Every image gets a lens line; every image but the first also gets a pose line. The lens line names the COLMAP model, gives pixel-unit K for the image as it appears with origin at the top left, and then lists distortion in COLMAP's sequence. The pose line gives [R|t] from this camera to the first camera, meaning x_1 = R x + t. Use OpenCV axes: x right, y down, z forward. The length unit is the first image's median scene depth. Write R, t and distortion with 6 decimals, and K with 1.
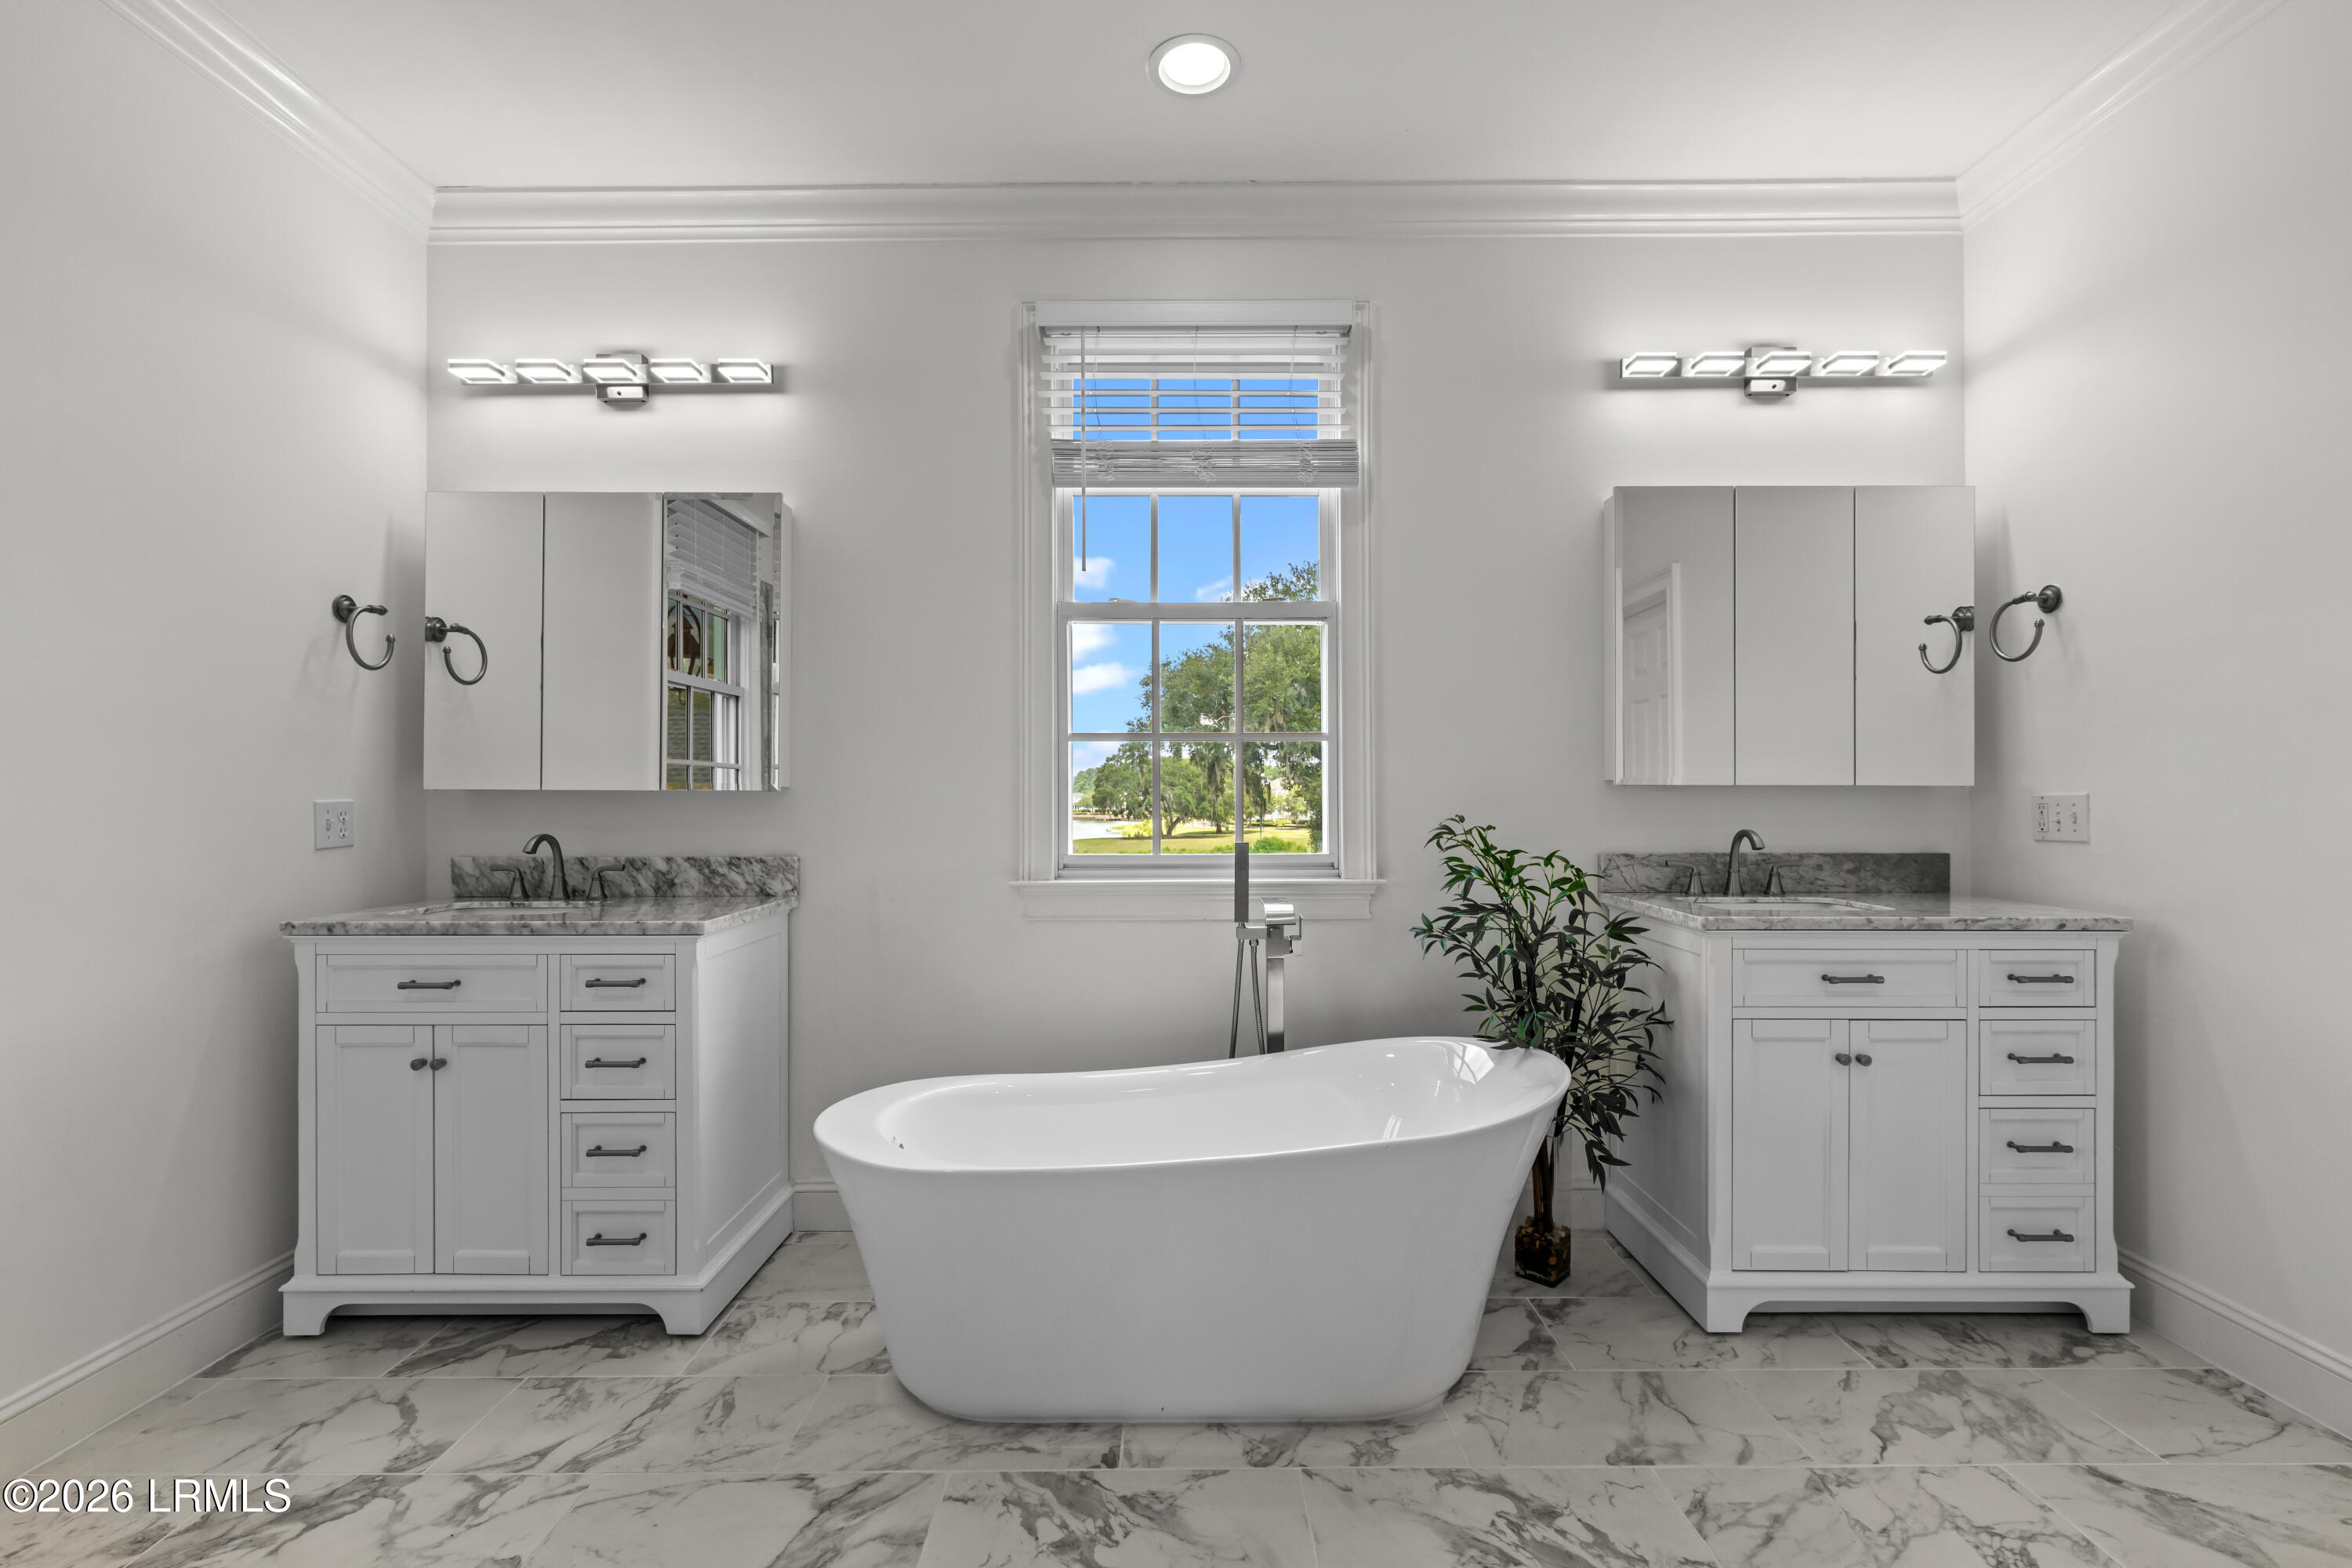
lens RADIAL K [[1064.8, 0, 1177.5], [0, 1064.8, 795.5], [0, 0, 1]] dist [0.001891, -0.000134]
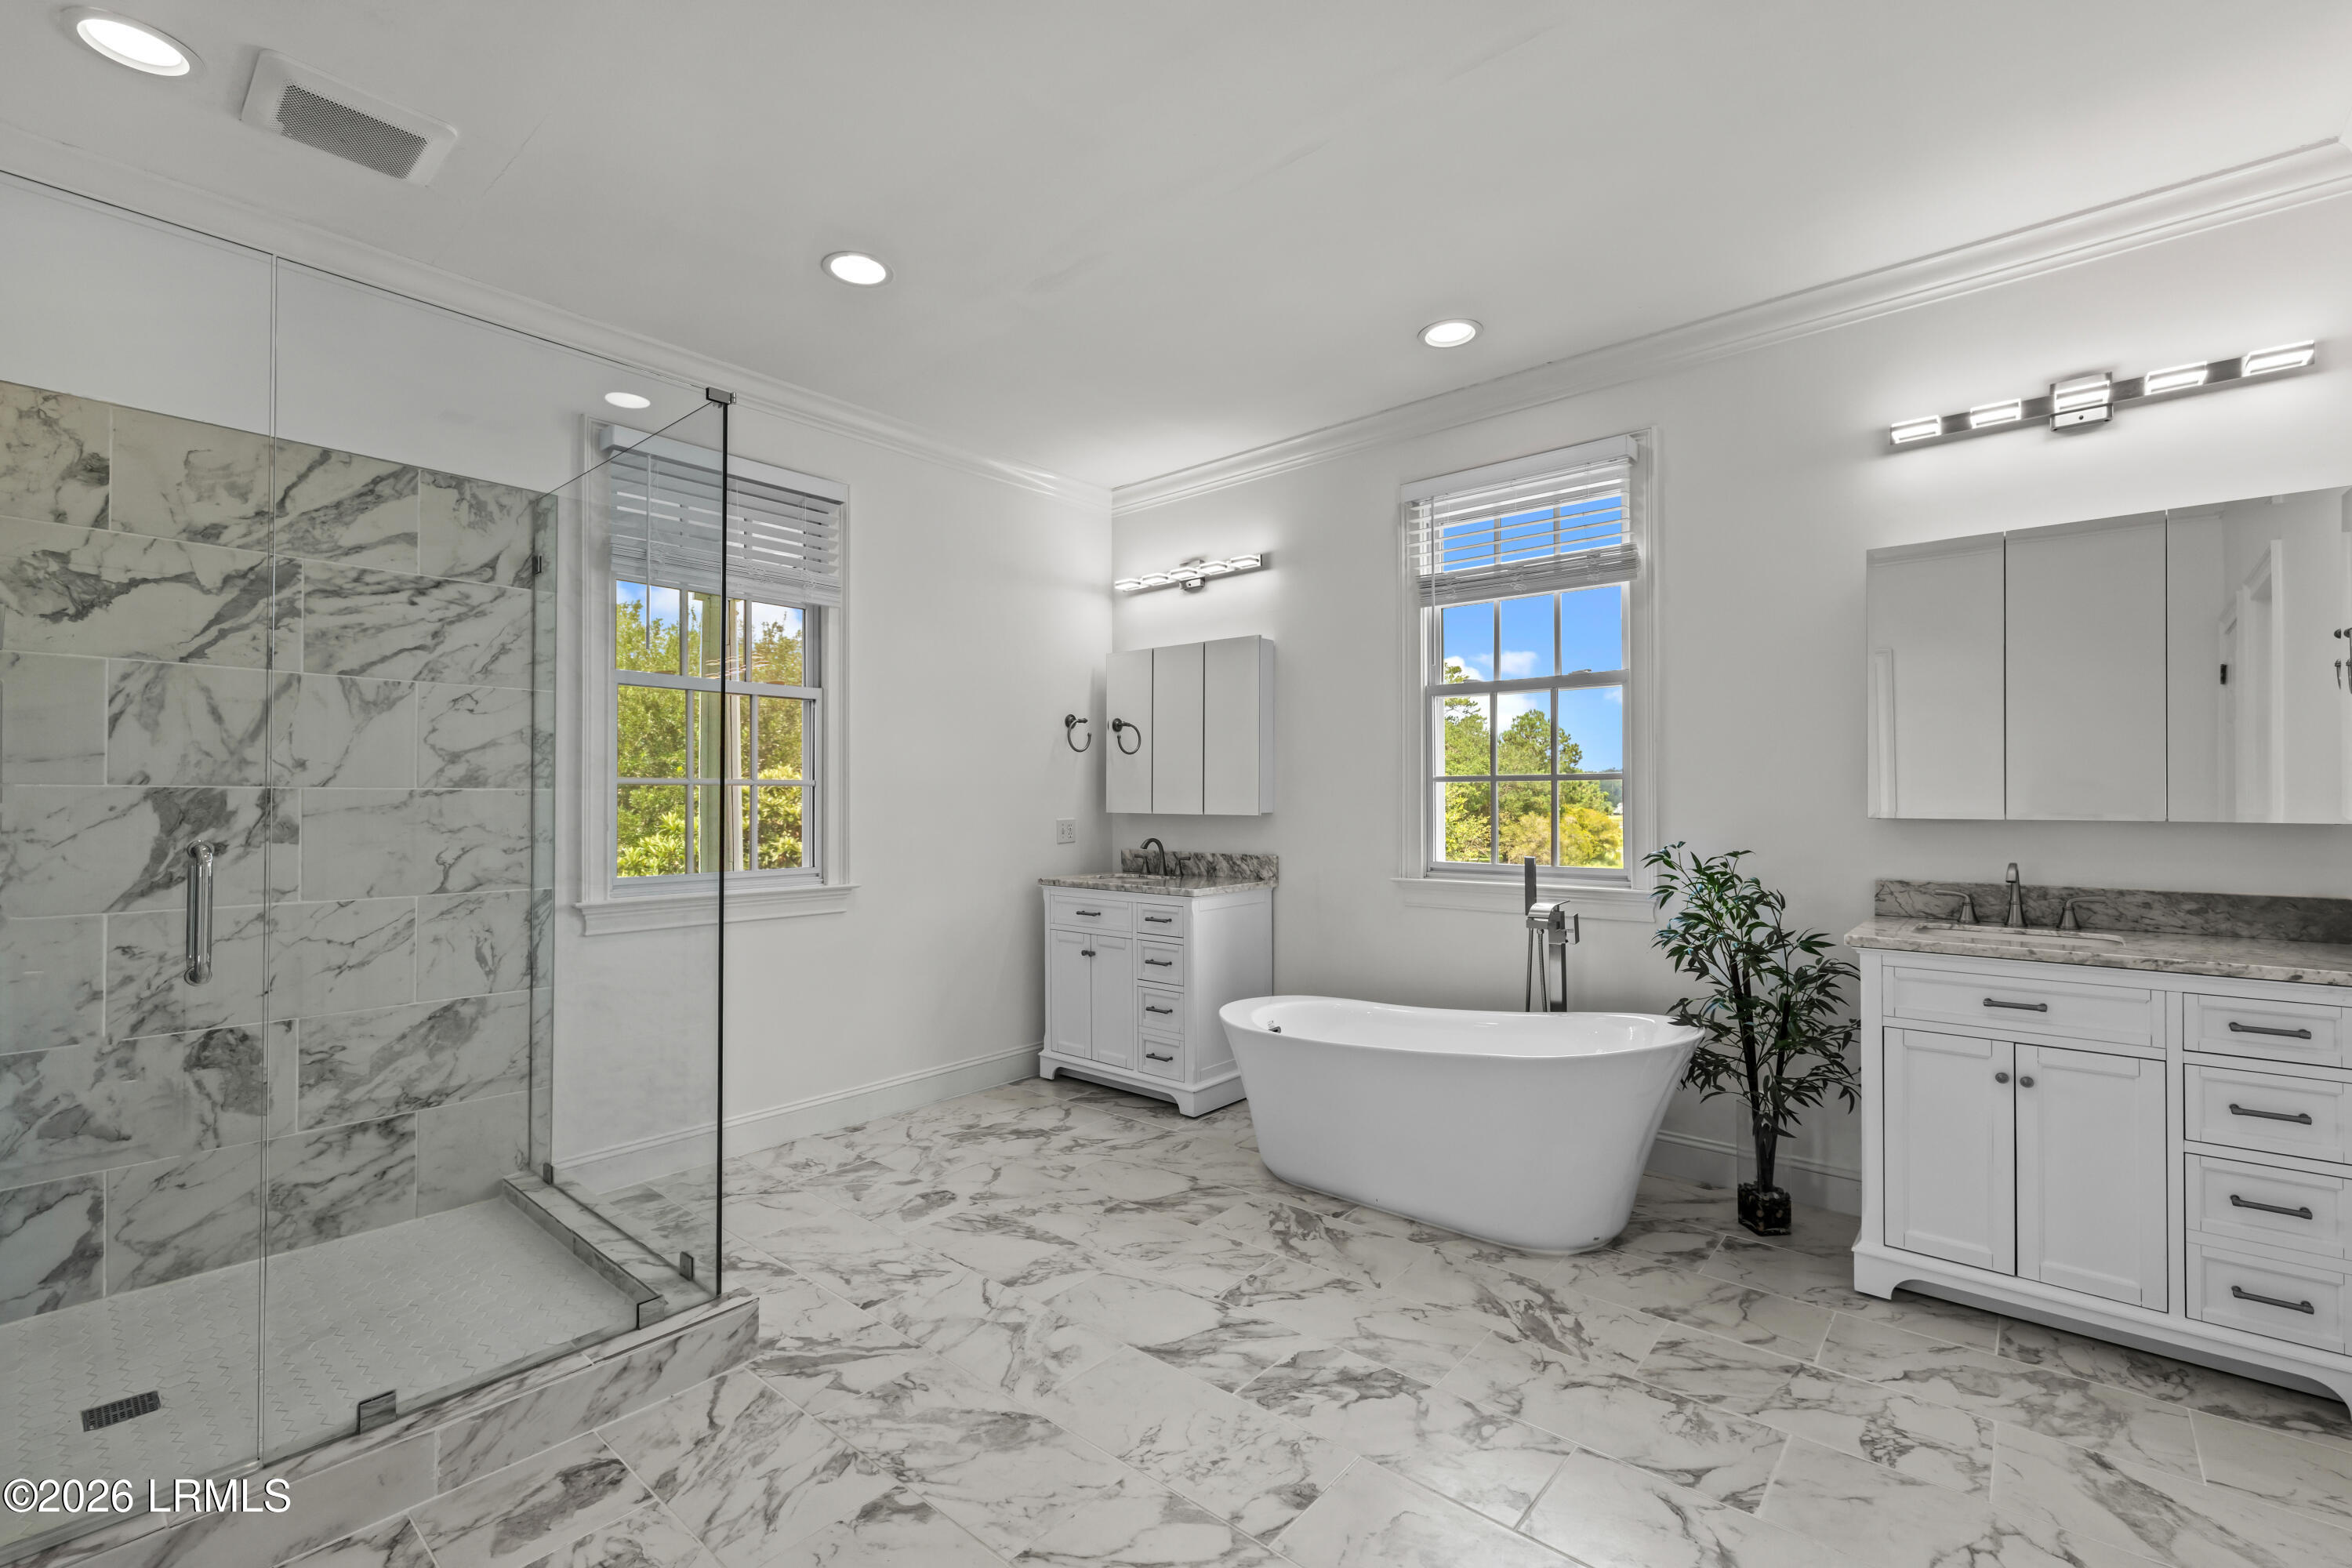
lens RADIAL K [[1021.6, 0, 1176.2], [0, 1021.6, 805.0], [0, 0, 1]] dist [0.000505, 0.000352]
pose [[0.756714, 0.003776, -0.653736, 0.636885], [0.000701, 0.999978, 0.006588, -0.035381], [0.653746, -0.005444, 0.756694, -0.318696]]
